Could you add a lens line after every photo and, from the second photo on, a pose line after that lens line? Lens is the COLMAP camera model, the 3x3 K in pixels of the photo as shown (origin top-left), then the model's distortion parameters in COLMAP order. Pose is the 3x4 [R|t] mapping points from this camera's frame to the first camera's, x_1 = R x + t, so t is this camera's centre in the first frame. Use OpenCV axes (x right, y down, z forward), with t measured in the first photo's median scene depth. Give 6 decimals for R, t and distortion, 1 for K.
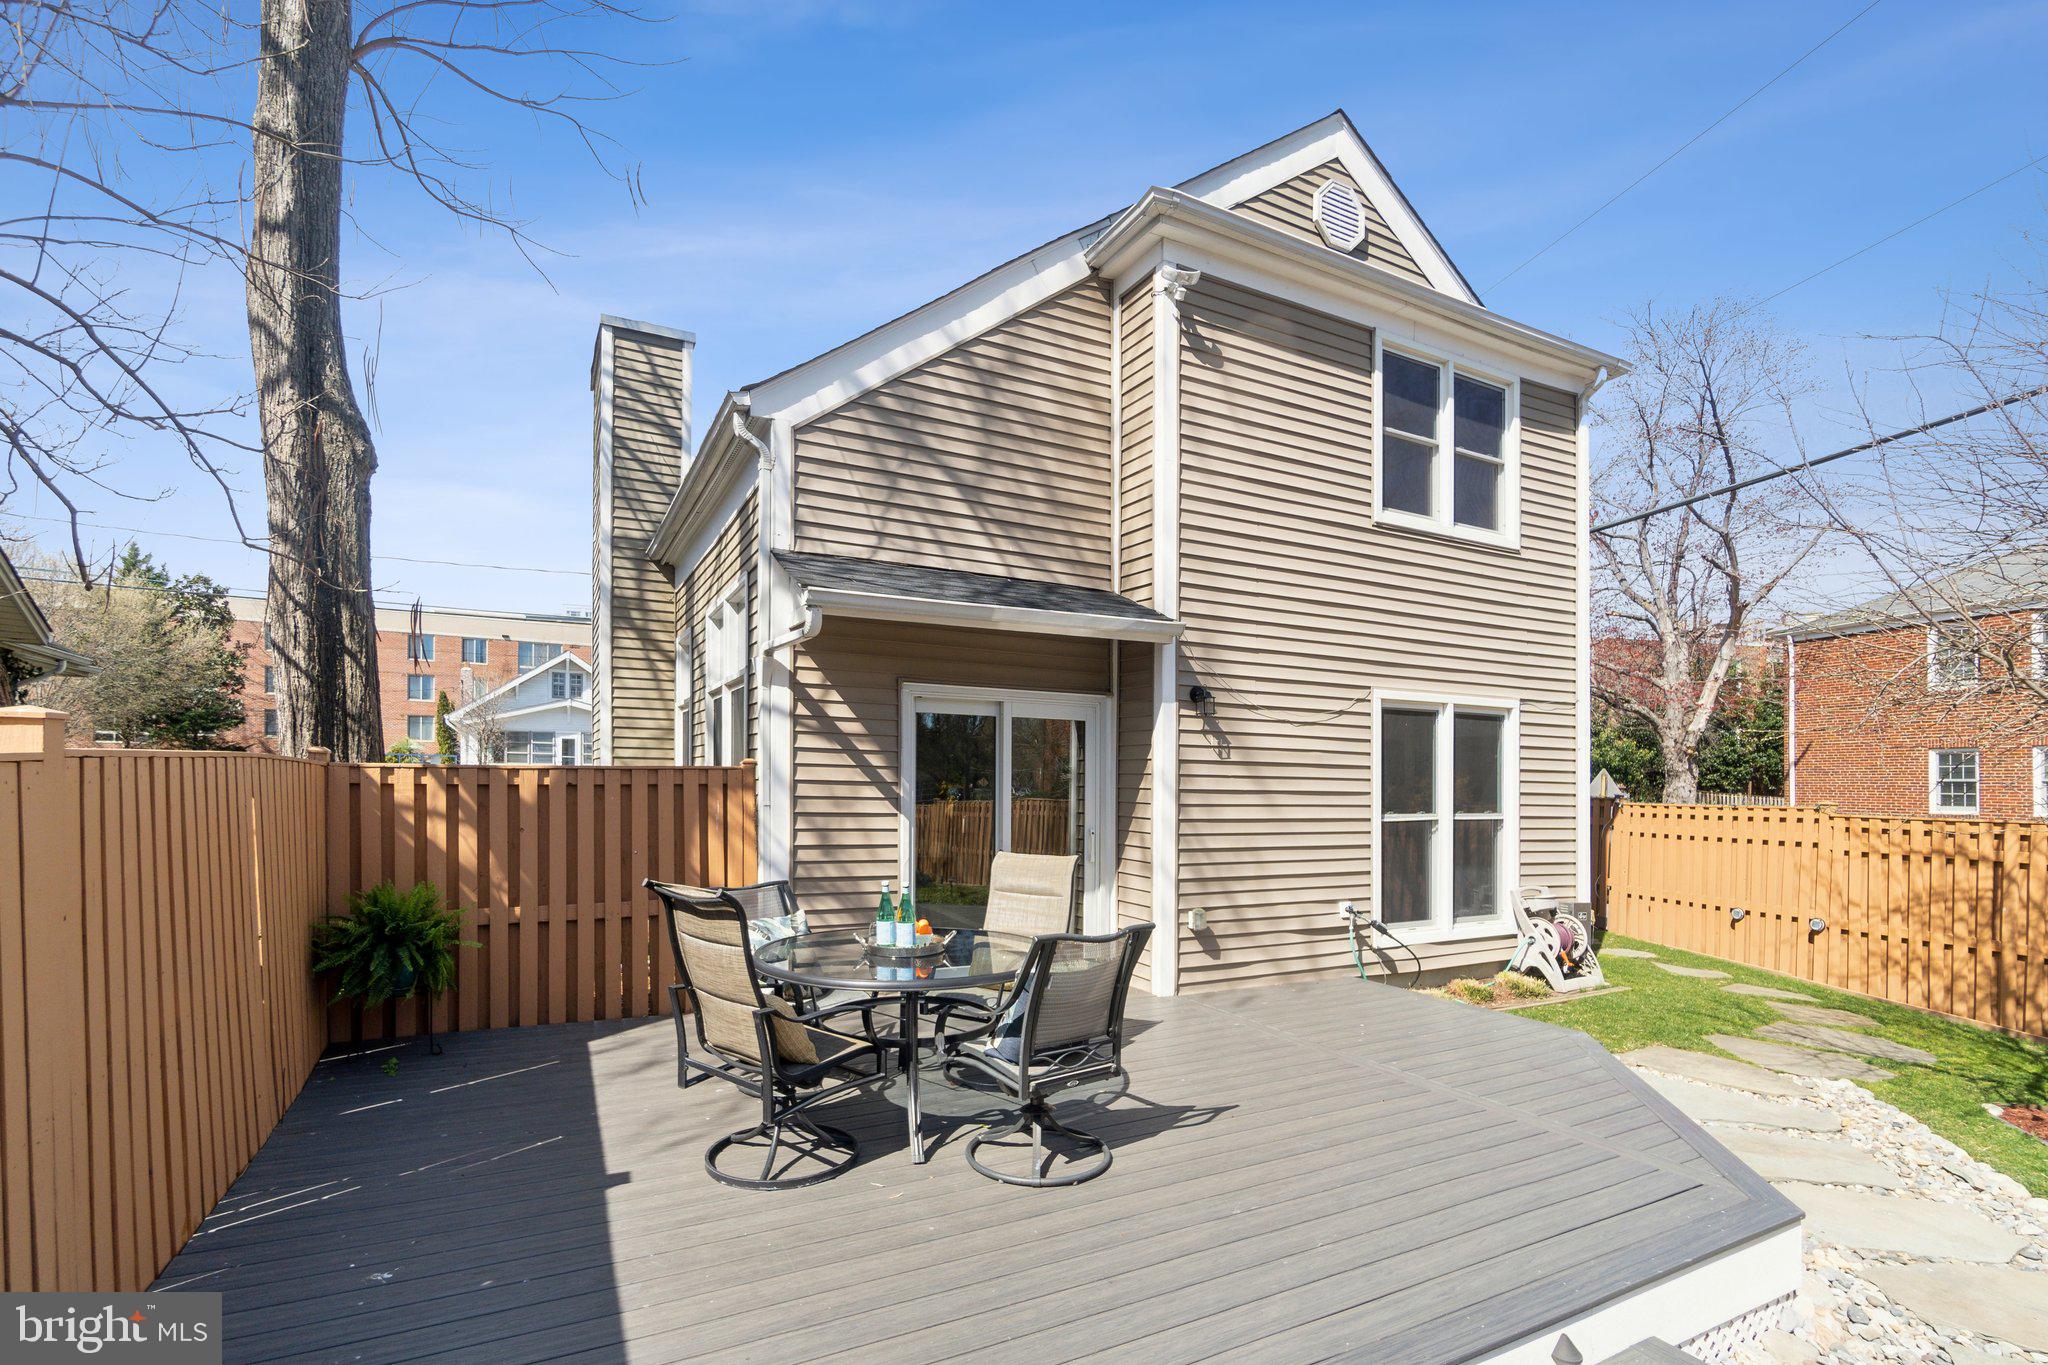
lens RADIAL K [[933.3, 0, 1022.3], [0, 933.3, 792.1], [0, 0, 1]] dist [-0.001681, -0.000071]
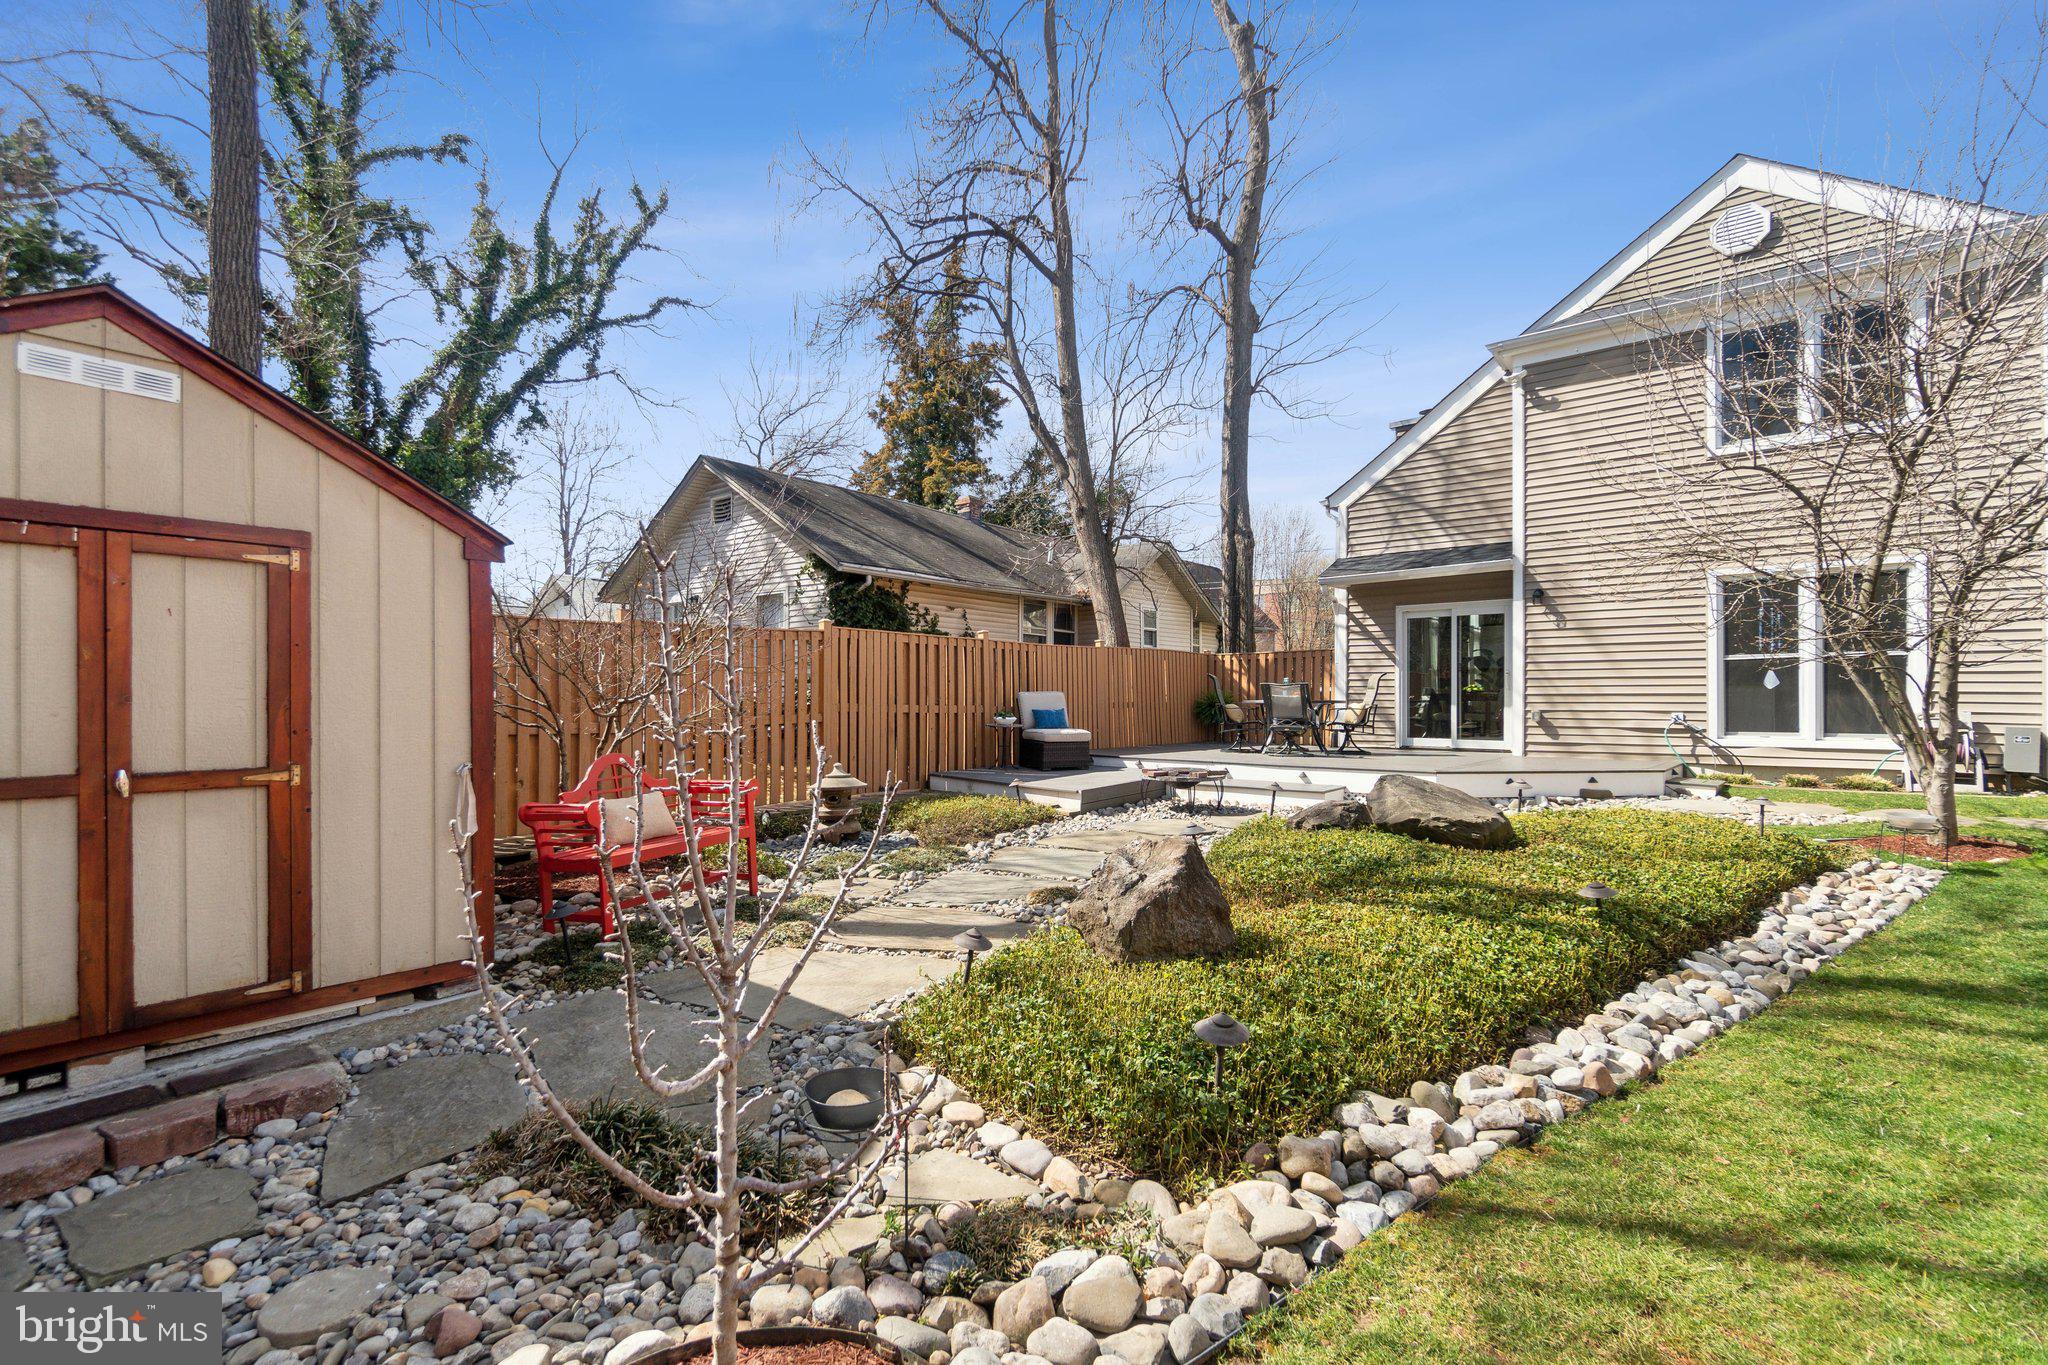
lens RADIAL K [[879.6, 0, 1024.0], [0, 879.6, 682.5], [0, 0, 1]] dist [-0.014992, -0.000118]
pose [[0.406568, -0.033795, -0.912995, 1.331040], [-0.000406, 0.999309, -0.037171, 0.132804], [0.913621, 0.015484, 0.406273, -0.611803]]
